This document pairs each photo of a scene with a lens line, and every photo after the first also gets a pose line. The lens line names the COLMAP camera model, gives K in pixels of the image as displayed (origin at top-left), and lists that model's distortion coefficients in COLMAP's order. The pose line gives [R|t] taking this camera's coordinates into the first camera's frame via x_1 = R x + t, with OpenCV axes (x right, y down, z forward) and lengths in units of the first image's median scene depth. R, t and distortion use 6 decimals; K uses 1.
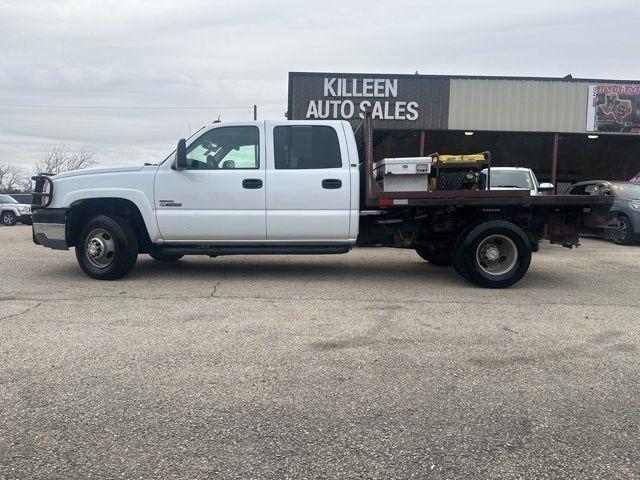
lens RADIAL K [[437.4, 0, 308.7], [0, 437.4, 250.3], [0, 0, 1]] dist [-0.032469, 0.000942]
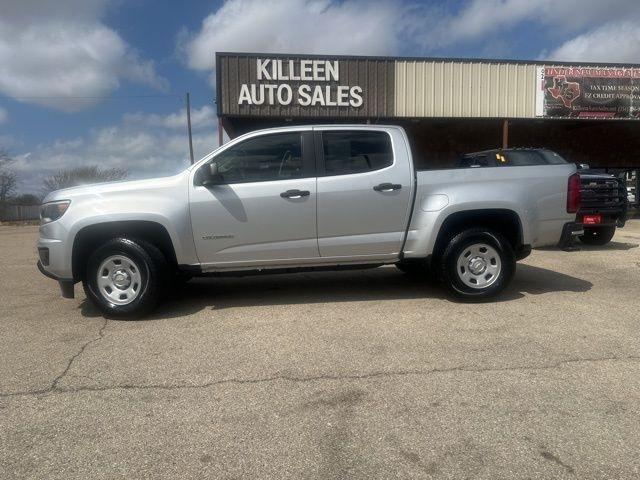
lens RADIAL K [[445.8, 0, 320.0], [0, 445.8, 240.0], [0, 0, 1]] dist [0.001827, -0.003348]
pose [[0.988768, -0.044561, 0.142663, 0.017220], [0.045178, 0.998978, -0.001085, -0.022118], [-0.142468, 0.007518, 0.989771, 0.089678]]
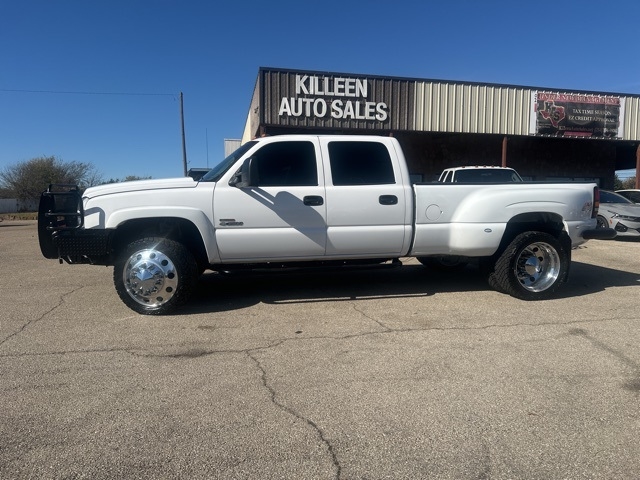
lens RADIAL K [[445.4, 0, 320.0], [0, 445.4, 240.0], [0, 0, 1]] dist [-0.001701, -0.008272]
pose [[0.971531, -0.034718, 0.234355, -0.162004], [0.032339, 0.999379, 0.013984, -0.034694], [-0.234695, -0.006007, 0.972051, 0.004042]]
